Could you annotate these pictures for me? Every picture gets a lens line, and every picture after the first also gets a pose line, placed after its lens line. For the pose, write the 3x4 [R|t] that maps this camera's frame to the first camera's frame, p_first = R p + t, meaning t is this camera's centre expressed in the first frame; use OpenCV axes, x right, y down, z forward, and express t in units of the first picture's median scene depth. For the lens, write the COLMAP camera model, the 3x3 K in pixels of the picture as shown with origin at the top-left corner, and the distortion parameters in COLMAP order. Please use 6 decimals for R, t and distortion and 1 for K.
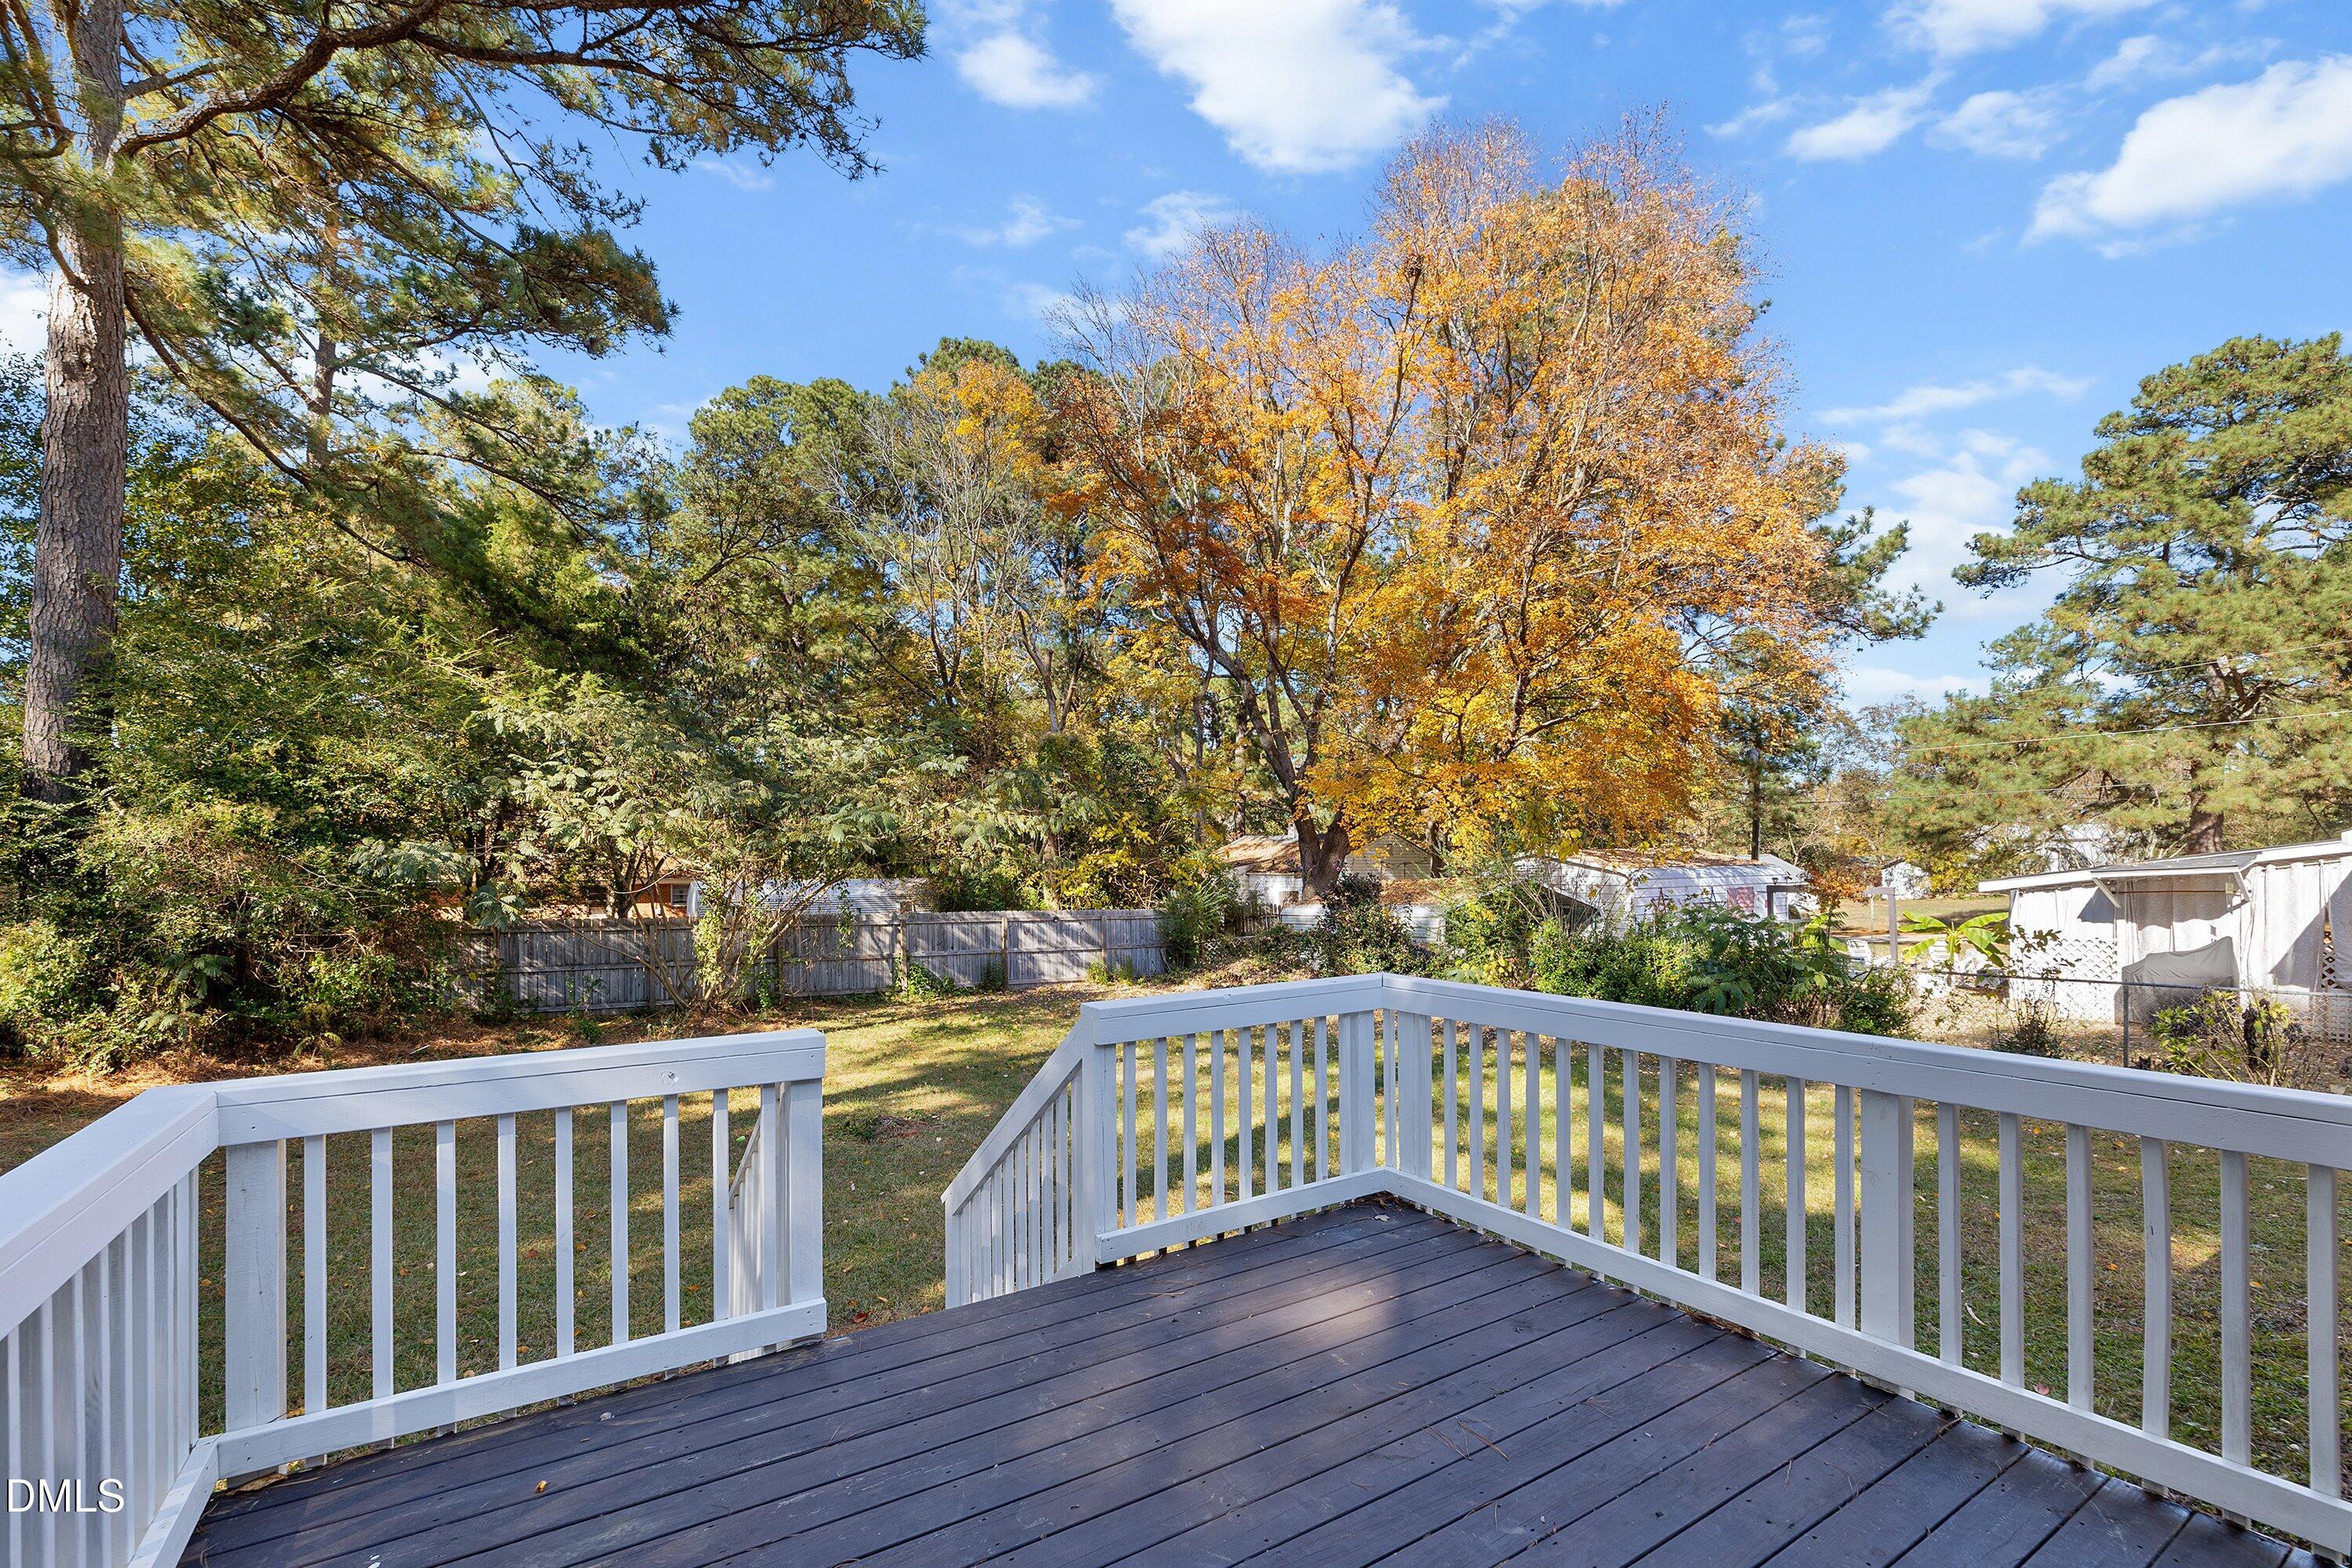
lens RADIAL K [[1009.3, 0, 1172.3], [0, 1009.3, 859.4], [0, 0, 1]] dist [-0.002794, 0.001942]
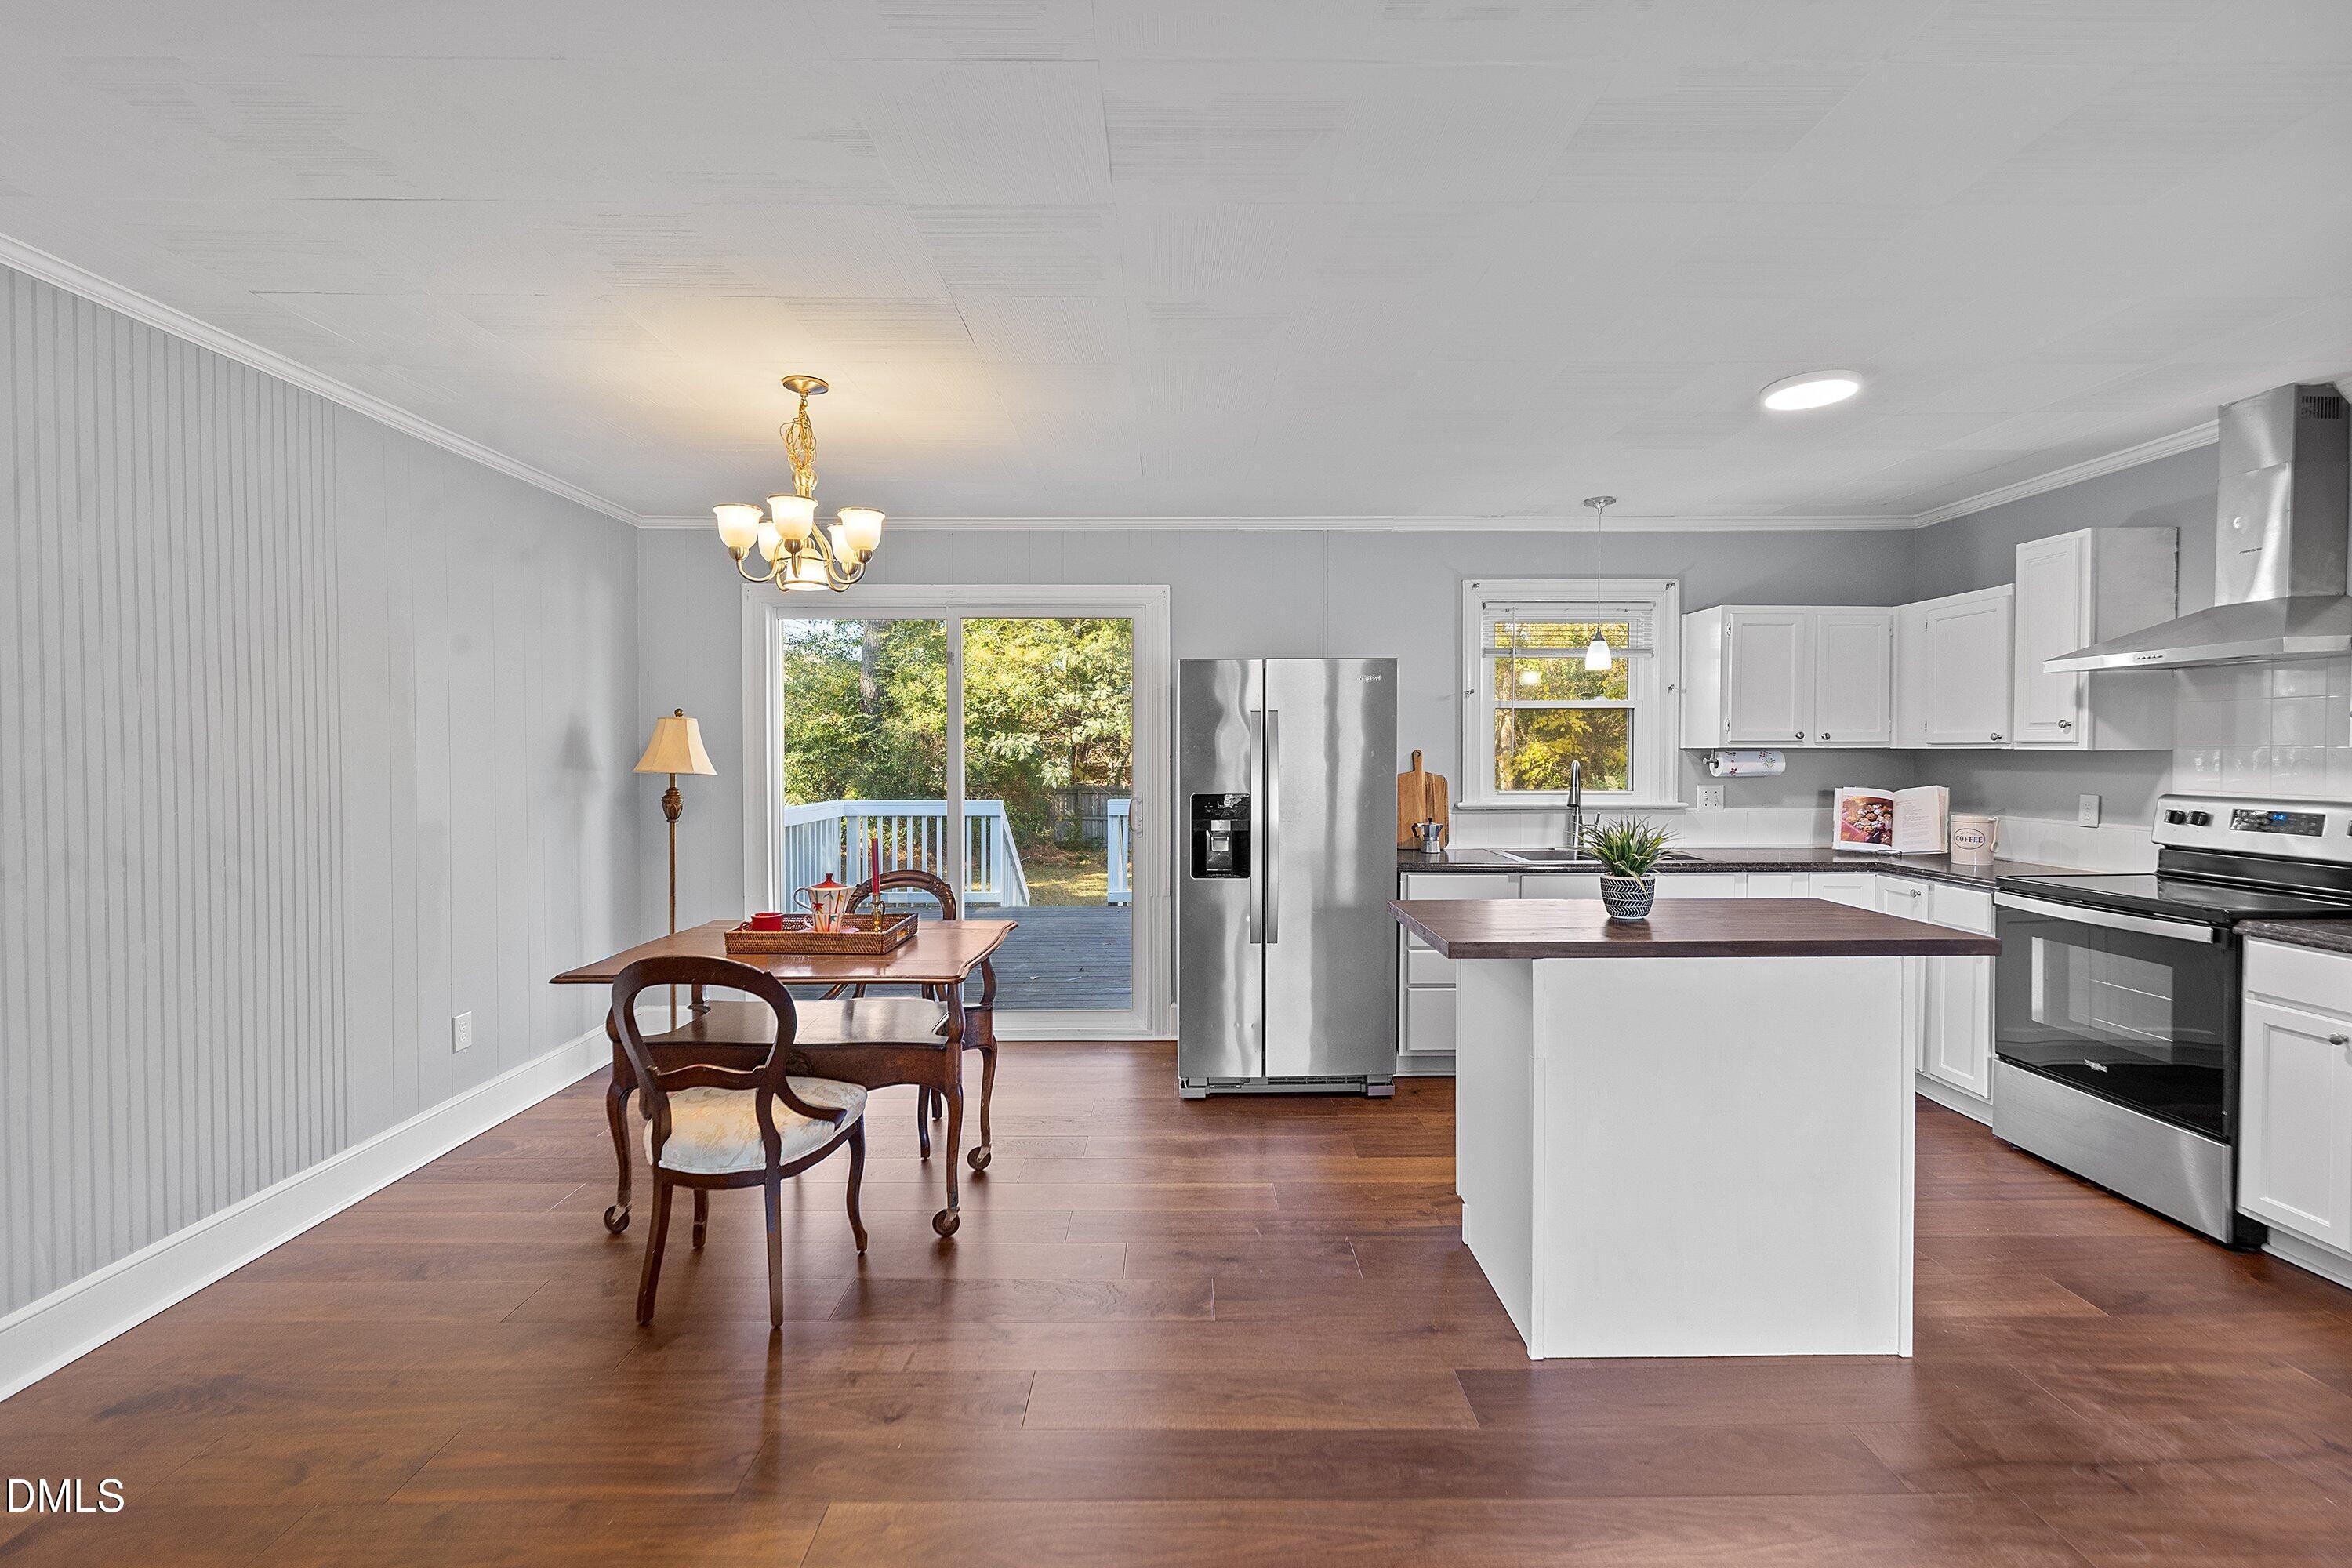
lens RADIAL K [[1009.3, 0, 1178.7], [0, 1009.3, 773.3], [0, 0, 1]] dist [-0.002794, 0.001942]
pose [[0.850270, 0.017785, -0.526047, 0.088902], [-0.004976, 0.999656, 0.025754, 0.000736], [0.526324, -0.019280, 0.850066, -0.072143]]
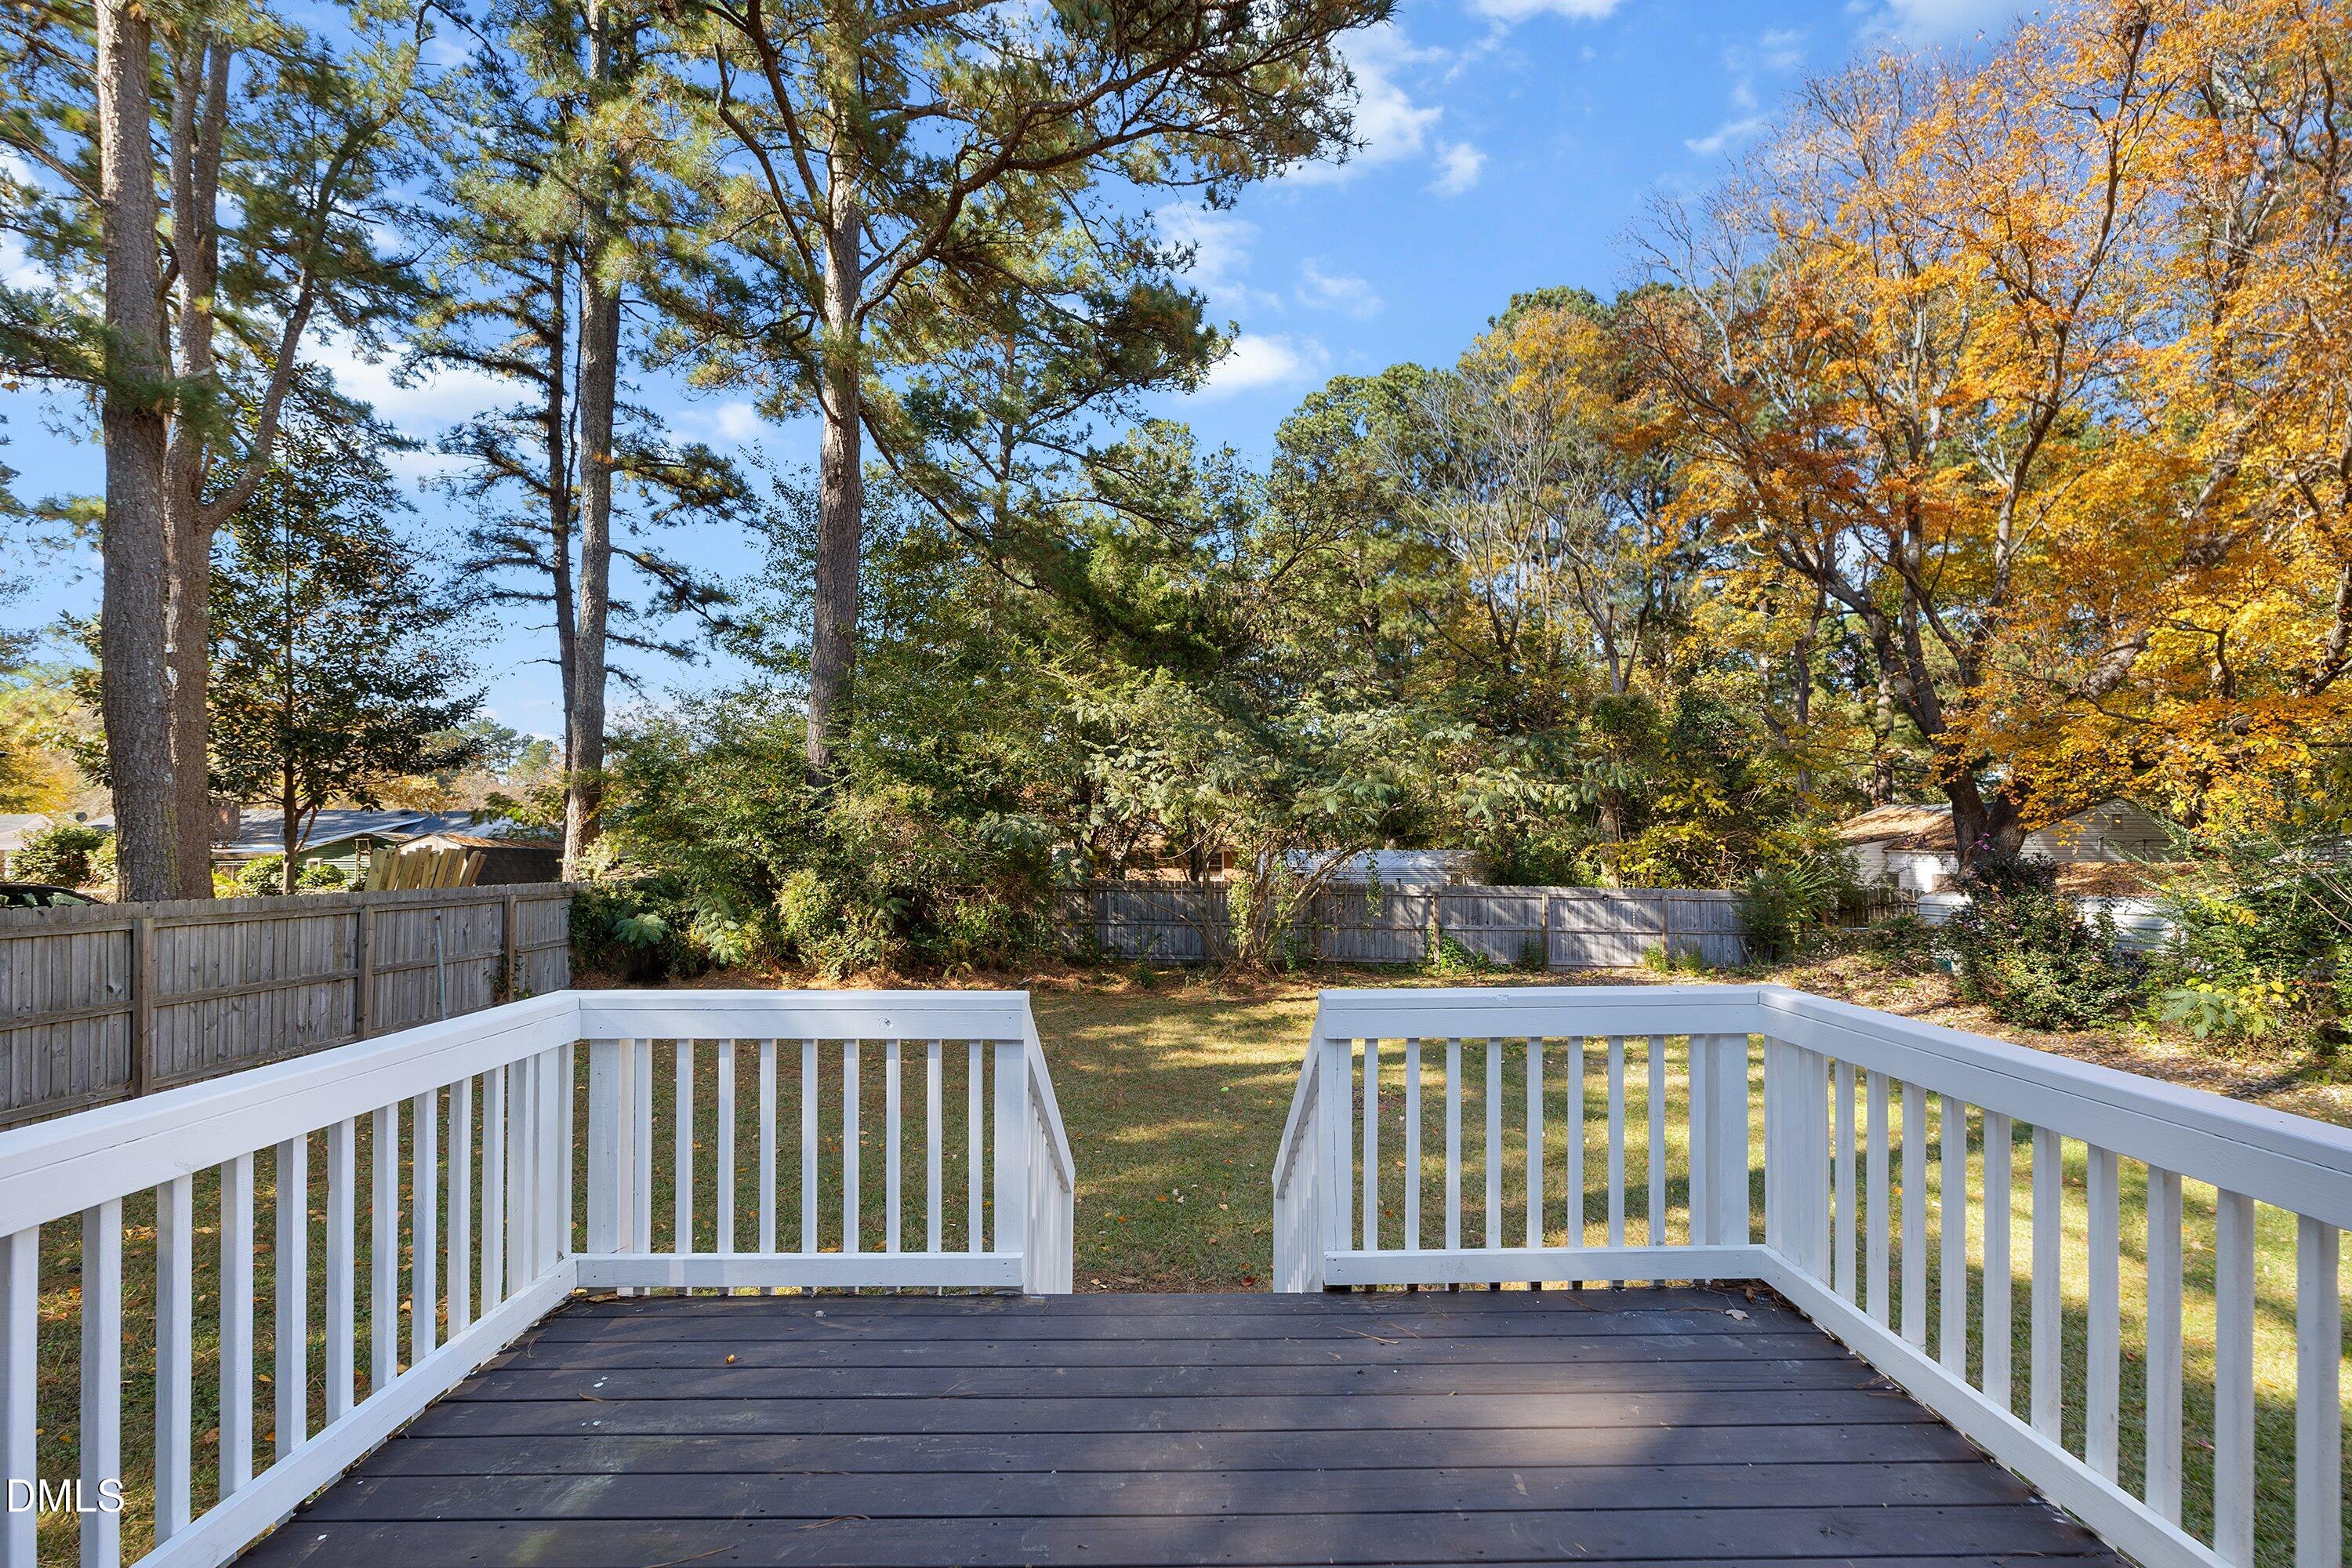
lens RADIAL K [[1009.3, 0, 1172.9], [0, 1009.3, 829.7], [0, 0, 1]] dist [-0.002794, 0.001942]
pose [[0.854871, 0.006369, -0.518801, 0.013850], [-0.006994, 0.999975, 0.000752, 0.000010], [0.518793, 0.002986, 0.854895, 0.008591]]
